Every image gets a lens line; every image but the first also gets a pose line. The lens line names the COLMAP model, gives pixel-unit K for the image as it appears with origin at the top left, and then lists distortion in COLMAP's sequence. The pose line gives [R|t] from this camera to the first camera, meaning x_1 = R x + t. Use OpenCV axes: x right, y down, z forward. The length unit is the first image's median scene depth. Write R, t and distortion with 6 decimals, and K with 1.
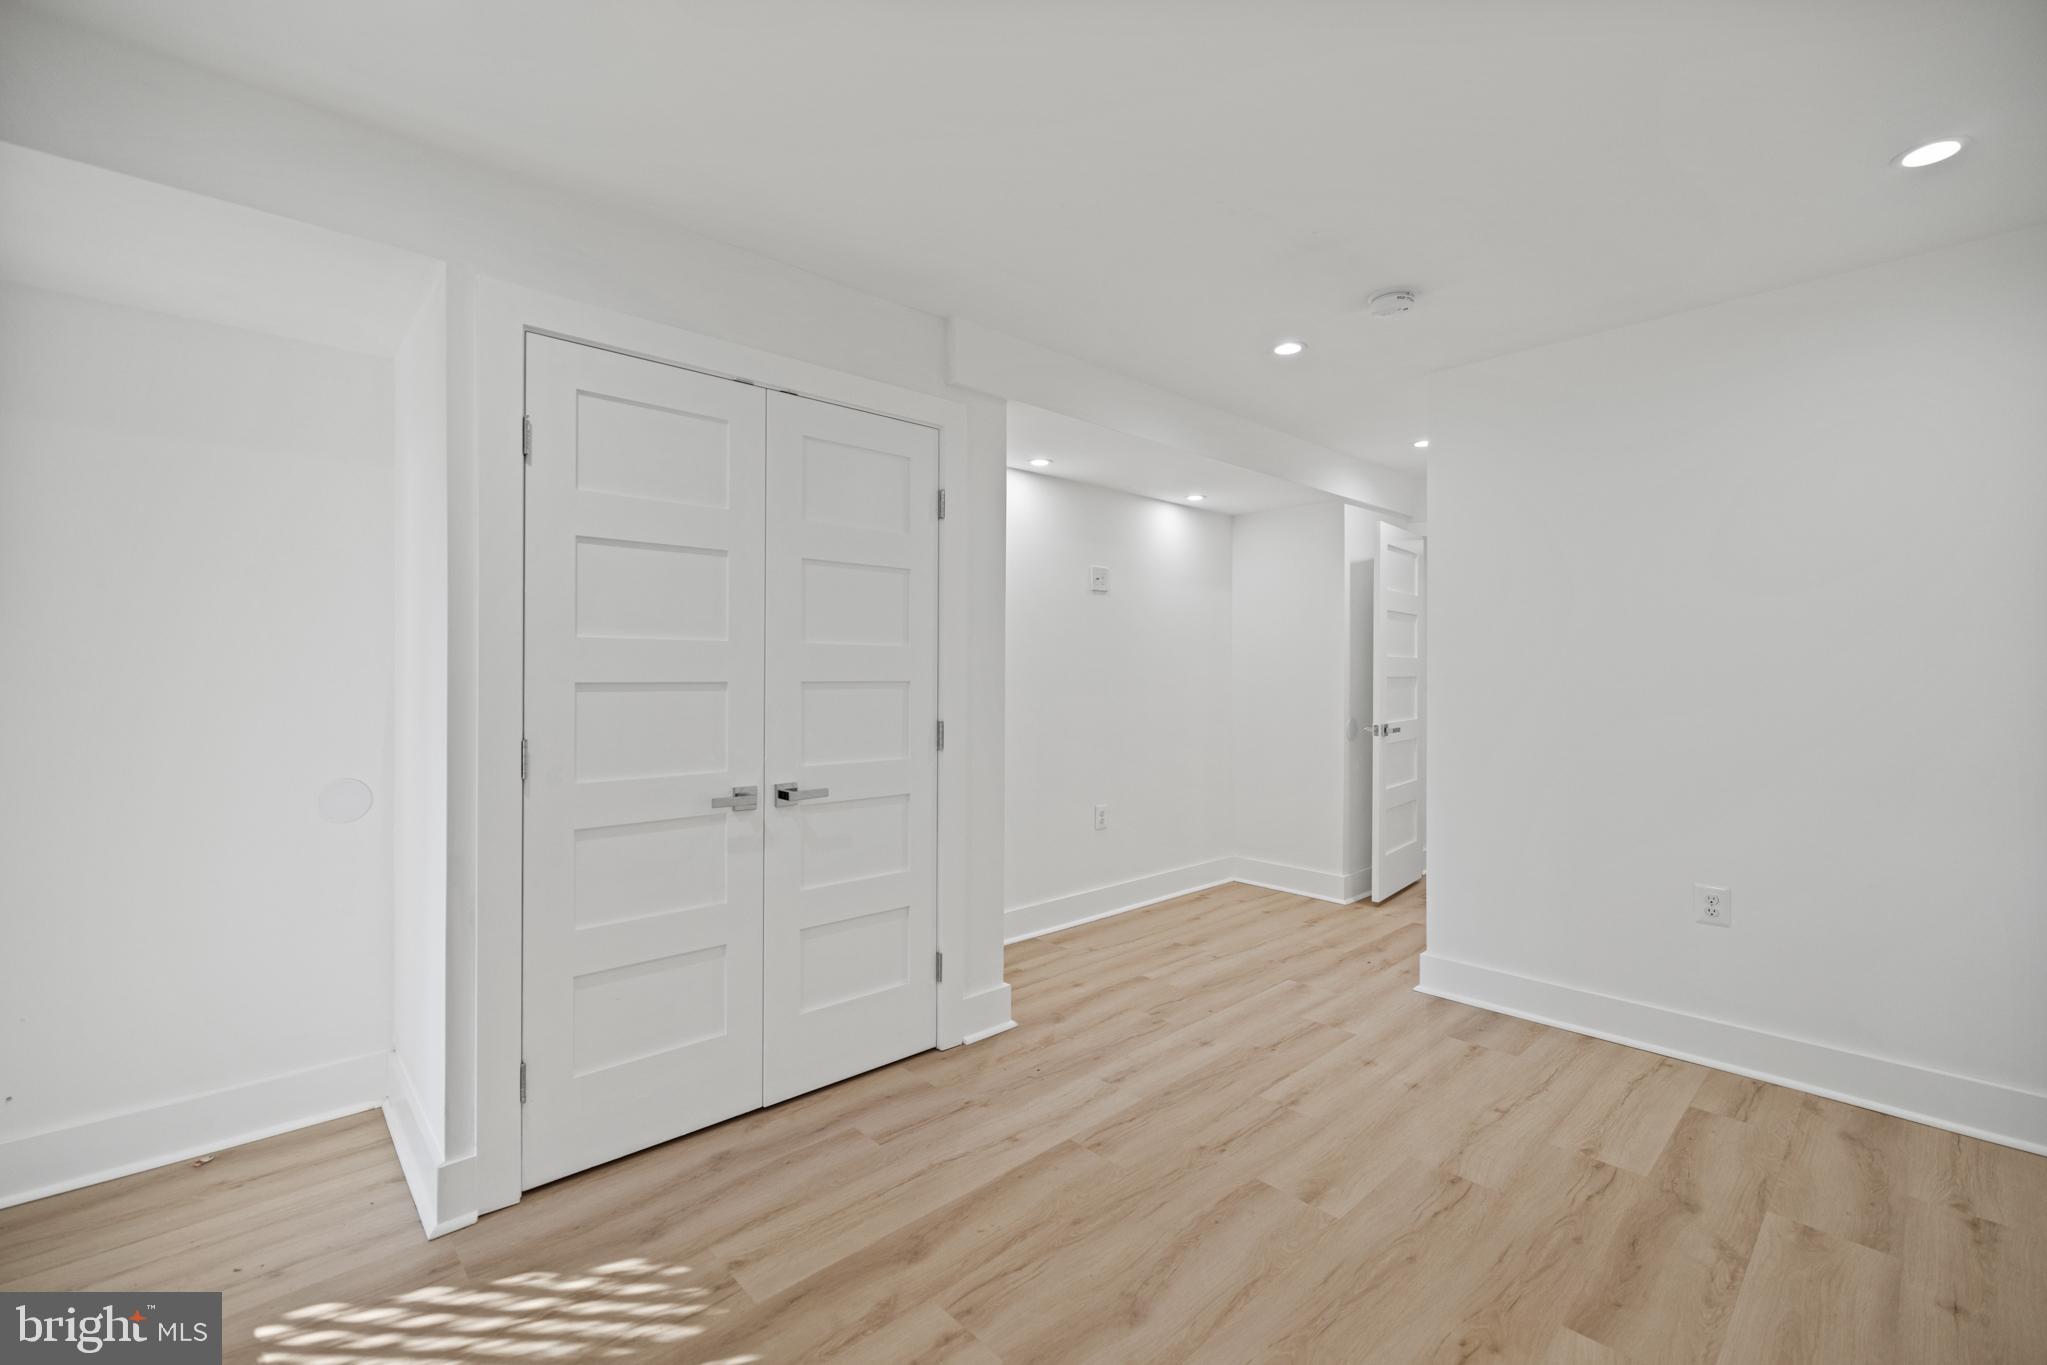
lens RADIAL K [[859.2, 0, 1027.2], [0, 859.2, 672.9], [0, 0, 1]] dist [0.001287, 0.000178]
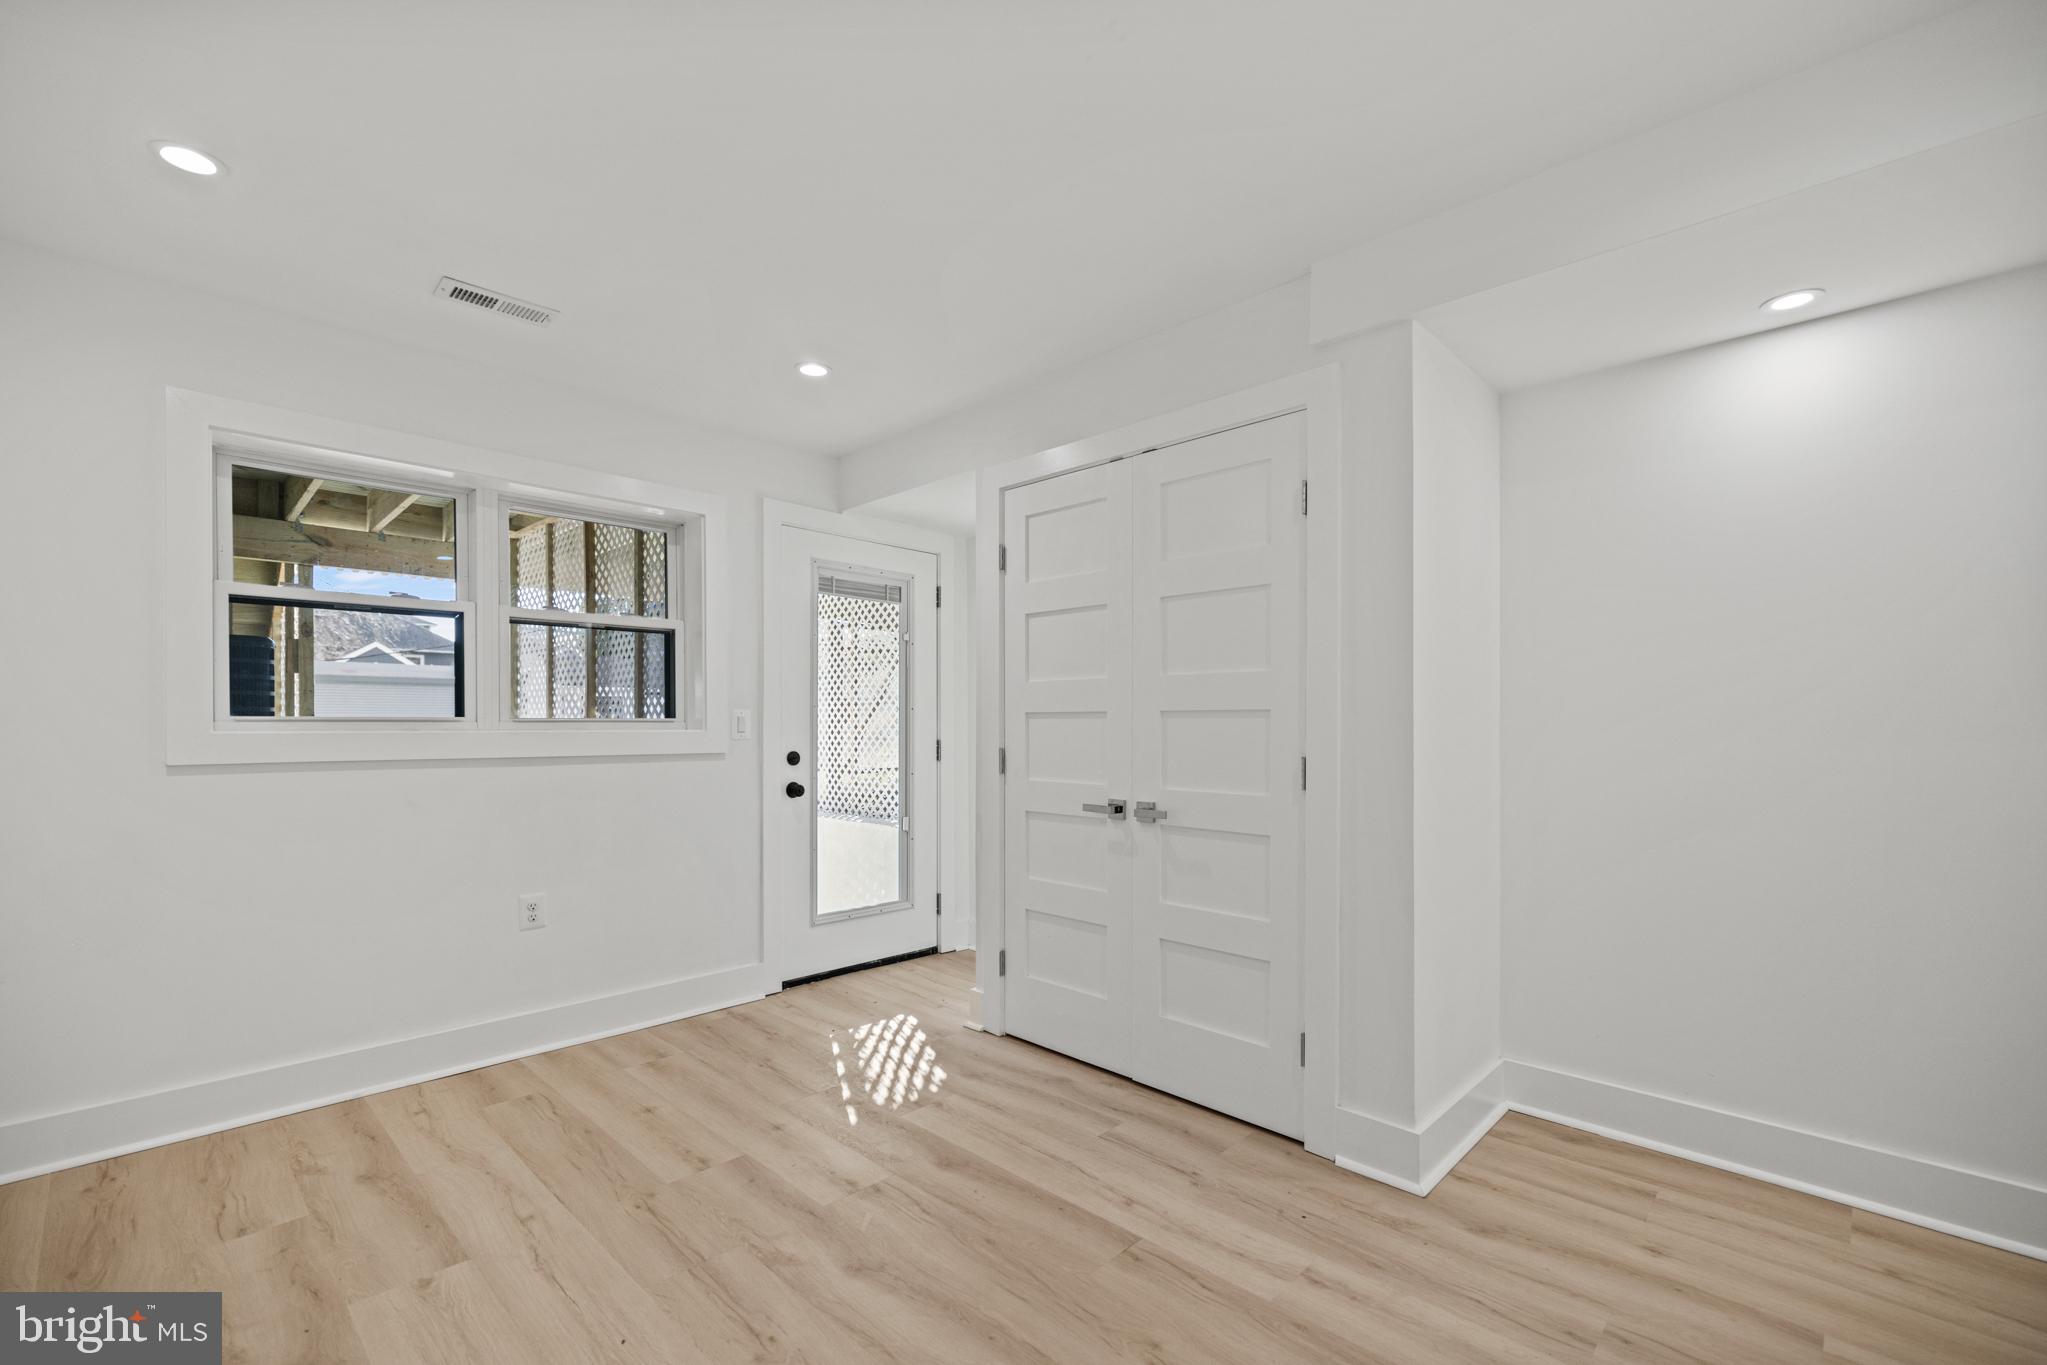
lens RADIAL K [[867.6, 0, 1027.7], [0, 867.6, 748.1], [0, 0, 1]] dist [-0.000418, -0.000126]
pose [[0.054157, 0.014864, -0.998422, 0.881015], [-0.008313, 0.999861, 0.014434, 0.046103], [0.998498, 0.007518, 0.054273, 0.828347]]
